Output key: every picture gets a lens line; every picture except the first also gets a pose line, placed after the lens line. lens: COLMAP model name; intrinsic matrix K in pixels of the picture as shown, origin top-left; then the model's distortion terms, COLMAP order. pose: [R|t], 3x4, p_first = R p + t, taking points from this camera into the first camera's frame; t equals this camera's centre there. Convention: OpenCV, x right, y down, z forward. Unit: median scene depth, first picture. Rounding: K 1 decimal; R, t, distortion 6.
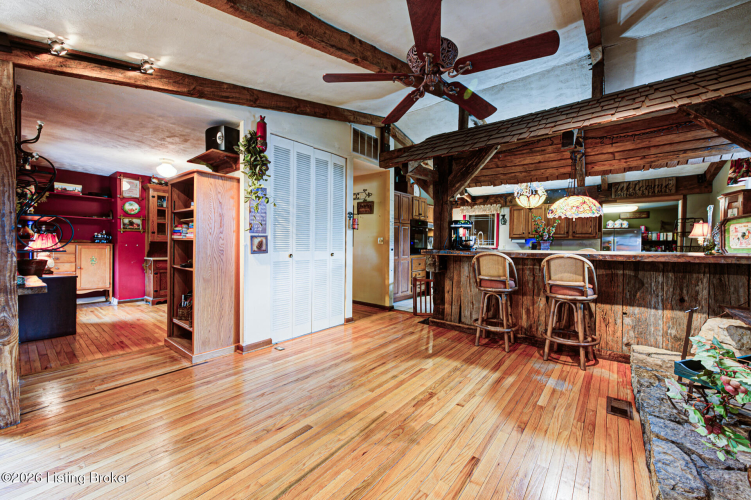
lens RADIAL K [[295.6, 0, 373.4], [0, 295.6, 248.9], [0, 0, 1]] dist [-0.001057, 0.000643]
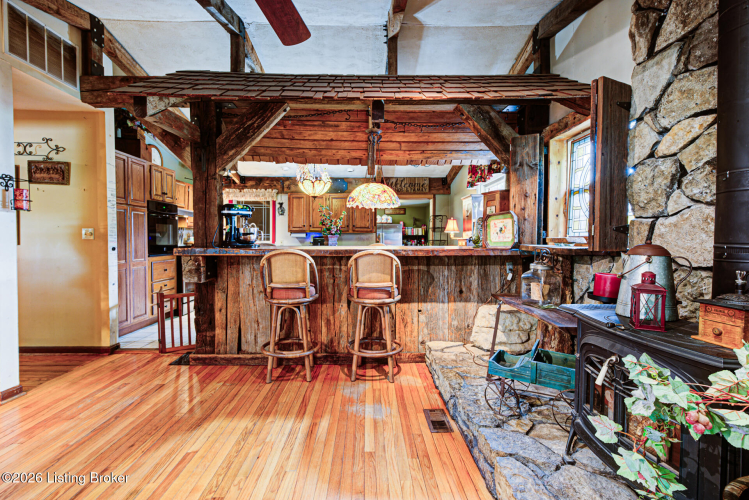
lens RADIAL K [[355.1, 0, 374.4], [0, 355.1, 249.6], [0, 0, 1]] dist [0.003660, 0.001822]
pose [[0.761332, -0.023065, 0.647952, -0.000675], [0.014667, 0.999724, 0.018353, -0.002087], [-0.648196, -0.004469, 0.761460, 0.170773]]
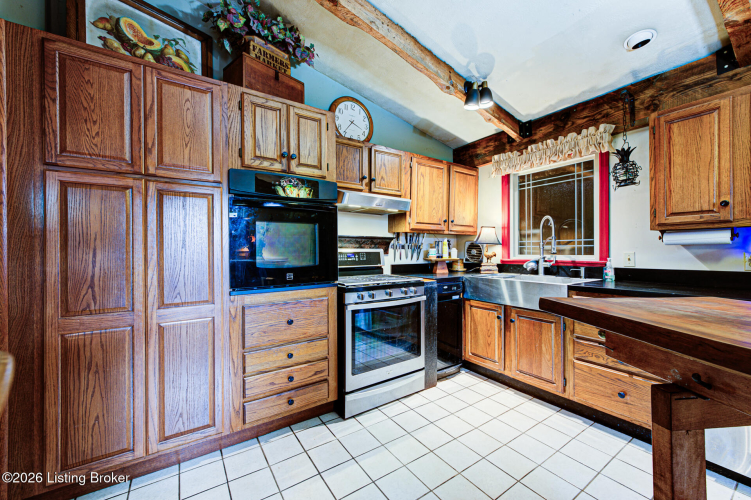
lens RADIAL K [[295.6, 0, 372.4], [0, 295.6, 249.3], [0, 0, 1]] dist [-0.001057, 0.000643]
pose [[0.954261, -0.016389, -0.298525, 0.551328], [0.008090, 0.999546, -0.029015, -0.020349], [0.298865, 0.025273, 0.953961, 1.242106]]
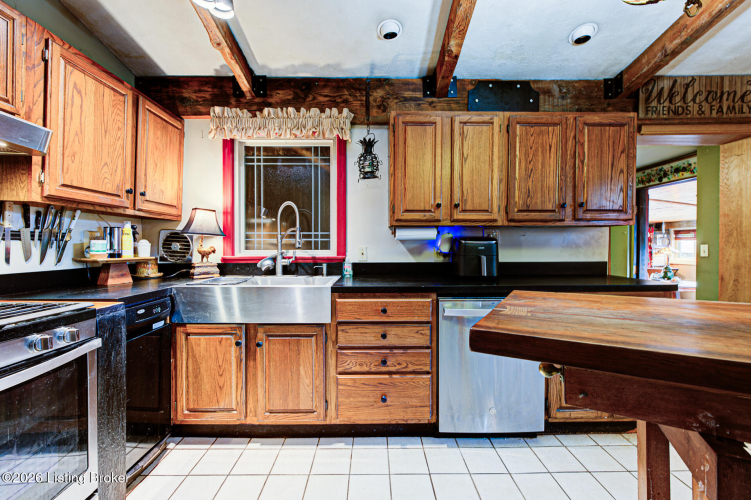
lens RADIAL K [[314.1, 0, 374.7], [0, 314.1, 250.0], [0, 0, 1]] dist [-0.005535, 0.001089]
pose [[0.767945, -0.019432, 0.640221, 0.478667], [0.021676, 0.999756, 0.004345, -0.023392], [-0.640149, 0.010541, 0.768178, 1.469377]]
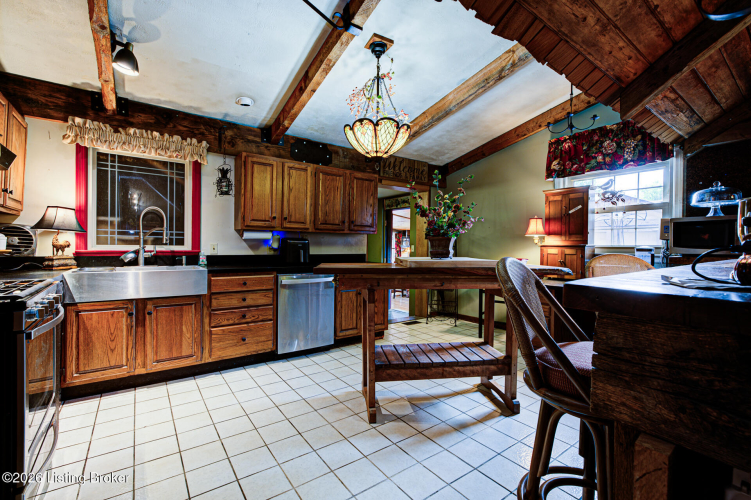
lens RADIAL K [[332.4, 0, 376.0], [0, 332.4, 248.6], [0, 0, 1]] dist [-0.000545, 0.000259]
pose [[0.254396, -0.014819, 0.966987, 0.095503], [0.009773, 0.999871, 0.012752, -0.020815], [-0.967051, 0.006206, 0.254508, 1.313441]]
